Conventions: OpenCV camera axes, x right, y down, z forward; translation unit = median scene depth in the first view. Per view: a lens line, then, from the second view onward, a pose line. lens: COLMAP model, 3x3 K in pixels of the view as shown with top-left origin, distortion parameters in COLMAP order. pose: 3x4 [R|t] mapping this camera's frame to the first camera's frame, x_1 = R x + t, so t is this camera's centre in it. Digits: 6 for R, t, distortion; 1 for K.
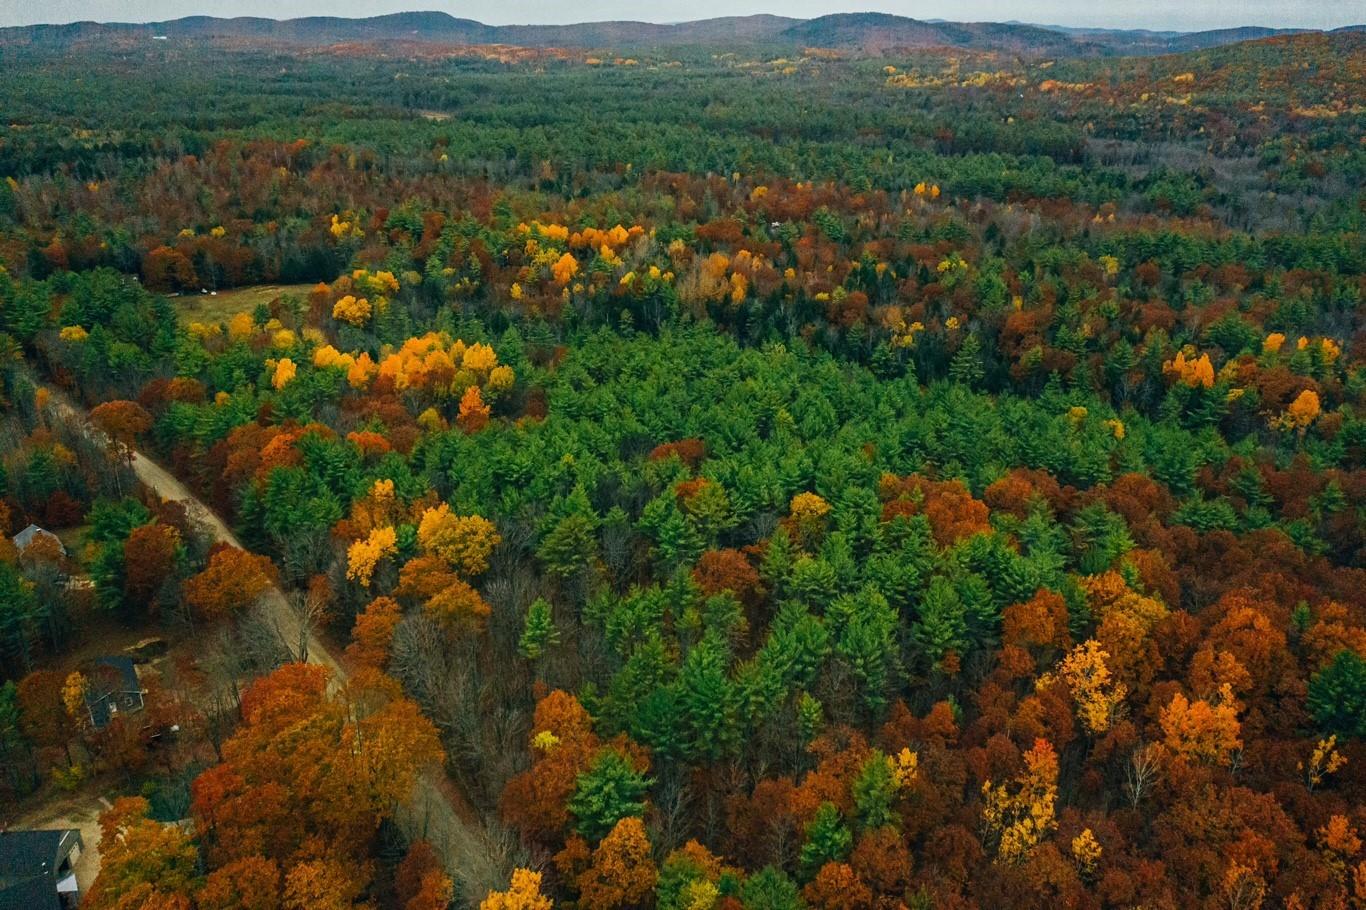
lens RADIAL K [[1074.2, 0, 683.0], [0, 1074.2, 455.0], [0, 0, 1]] dist [-0.022639, 0.009671]
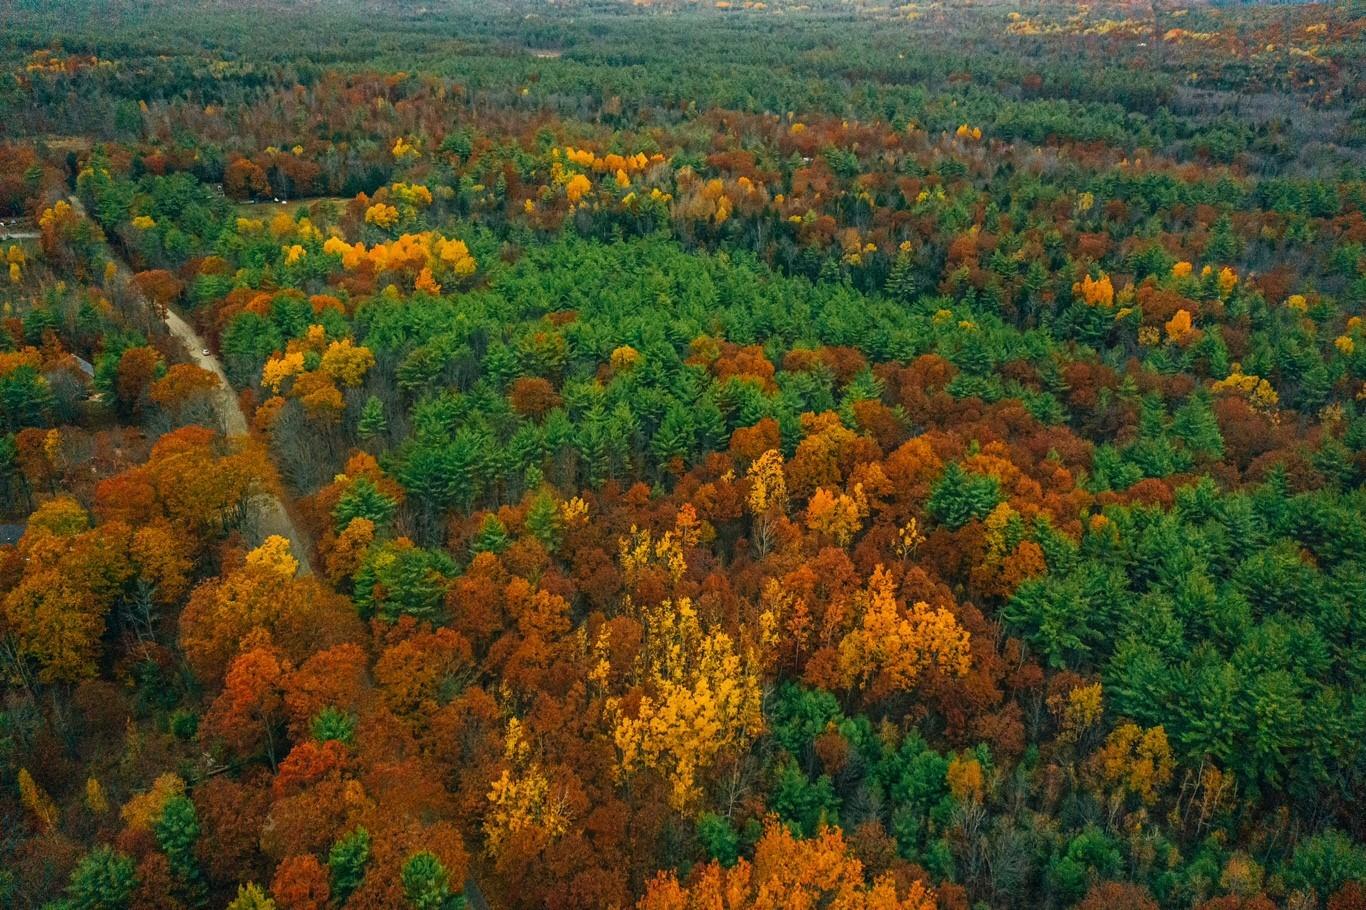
lens RADIAL K [[1074.2, 0, 683.0], [0, 1074.2, 455.0], [0, 0, 1]] dist [-0.022639, 0.009671]
pose [[0.990903, 0.060644, -0.120142, 0.152198], [-0.055111, 0.997284, 0.048858, 0.043415], [0.122779, -0.041792, 0.991554, -0.107915]]
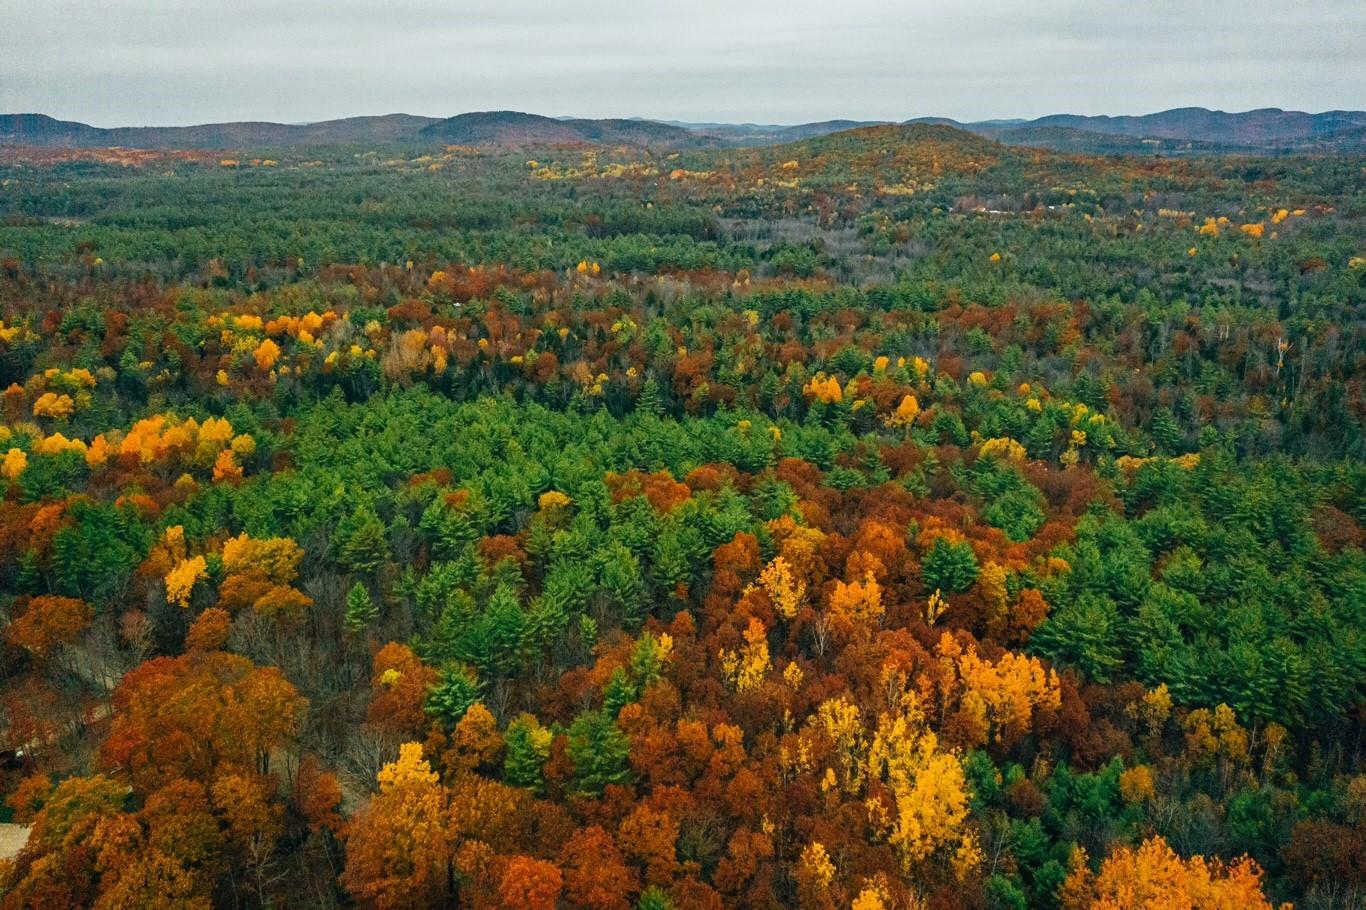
lens RADIAL K [[1074.2, 0, 683.0], [0, 1074.2, 455.0], [0, 0, 1]] dist [-0.022639, 0.009671]
pose [[0.949074, -0.100366, 0.298640, -0.047676], [0.124301, 0.990292, -0.062215, 0.040315], [-0.289496, 0.096168, 0.952336, -0.105029]]
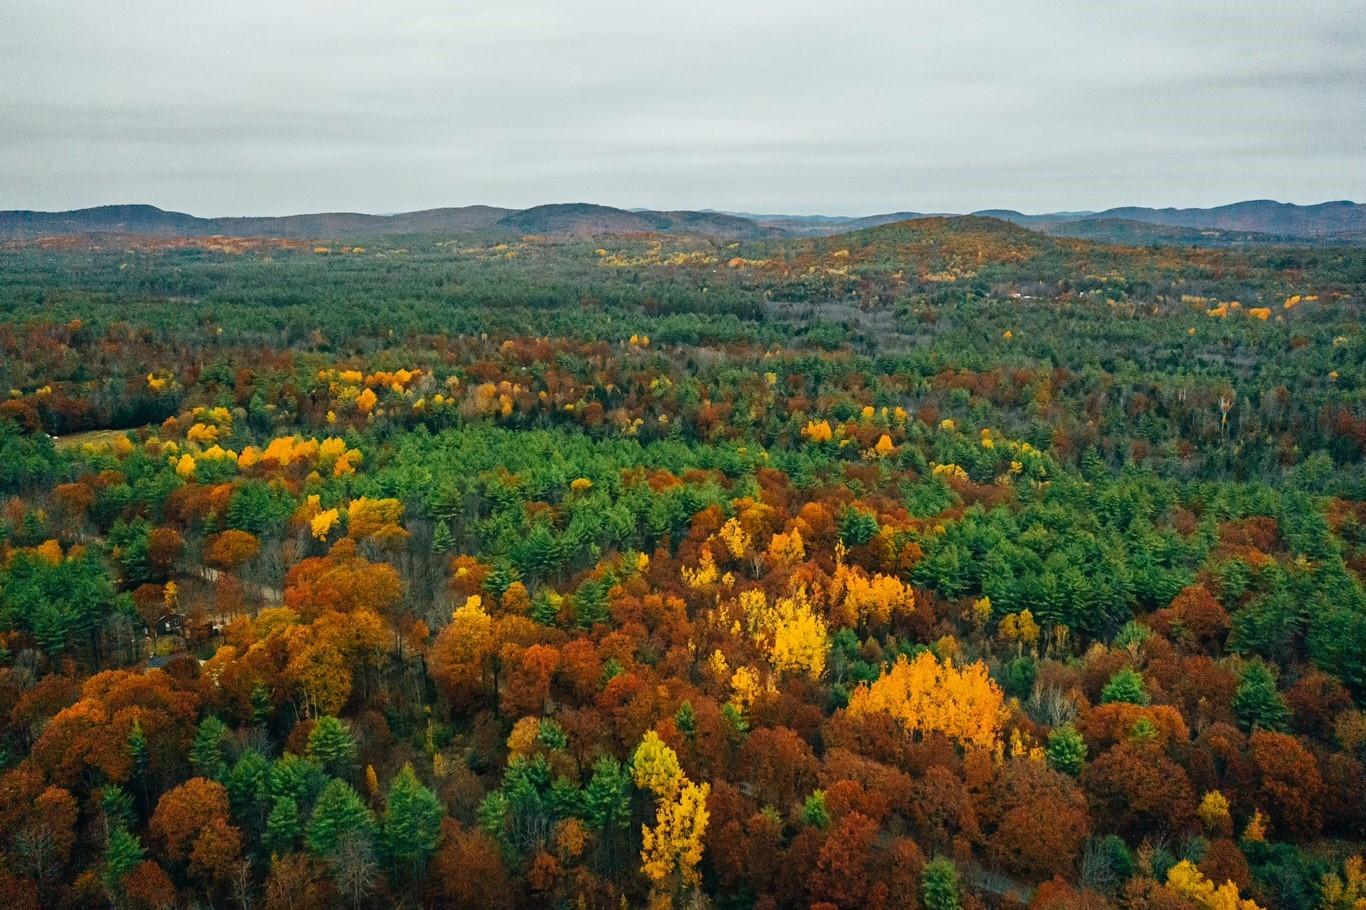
lens RADIAL K [[1074.2, 0, 683.0], [0, 1074.2, 455.0], [0, 0, 1]] dist [-0.022639, 0.009671]
pose [[0.967466, -0.061389, 0.245440, -0.064176], [0.100003, 0.983904, -0.148096, 0.120563], [-0.232398, 0.167823, 0.958033, -0.308831]]
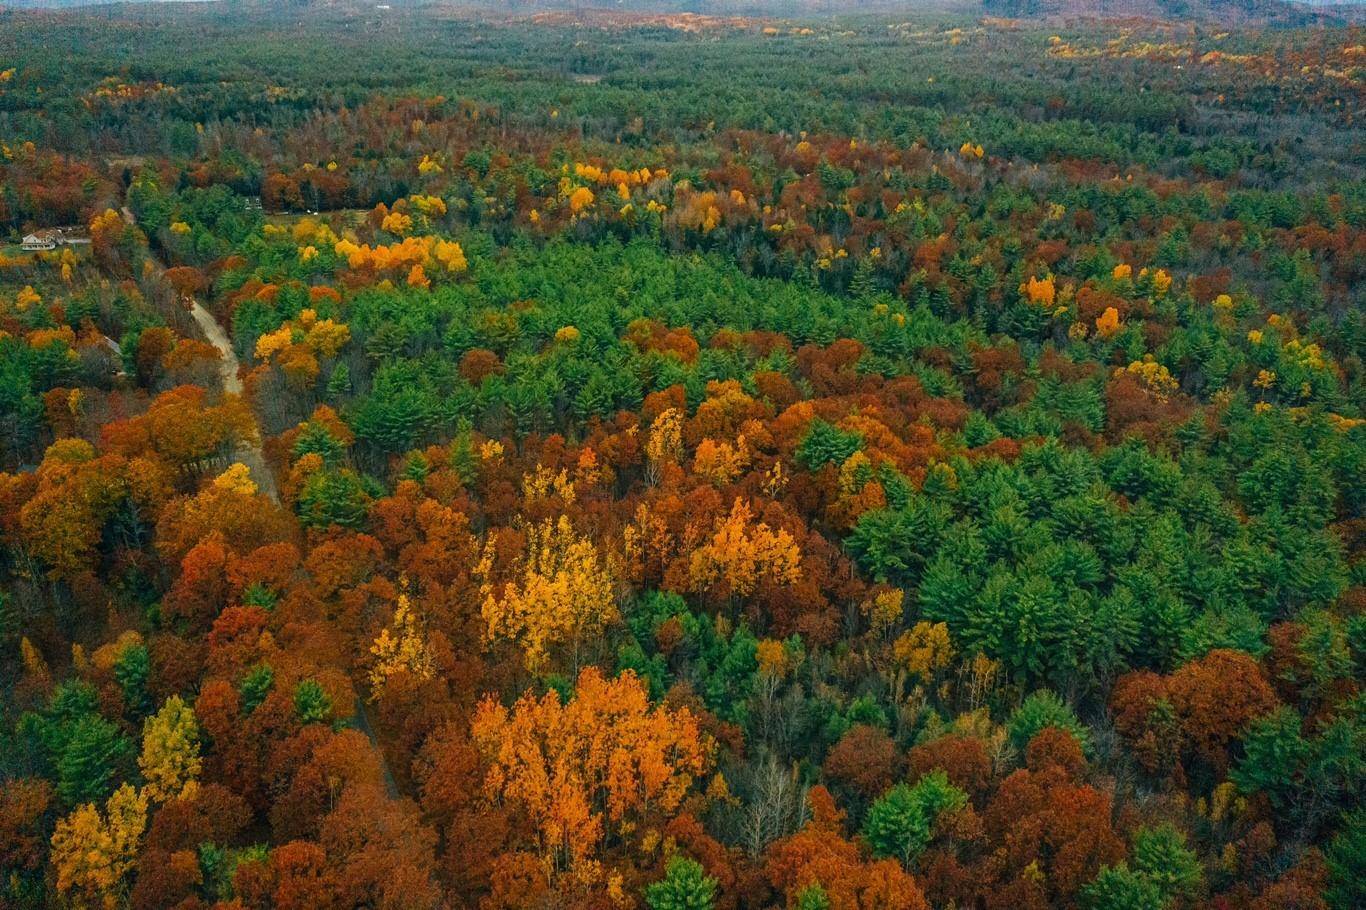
lens RADIAL K [[1074.2, 0, 683.0], [0, 1074.2, 455.0], [0, 0, 1]] dist [-0.022639, 0.009671]
pose [[0.982487, 0.071213, -0.172188, 0.233961], [-0.066951, 0.997292, 0.030441, 0.068110], [0.173890, -0.018380, 0.984594, -0.172436]]
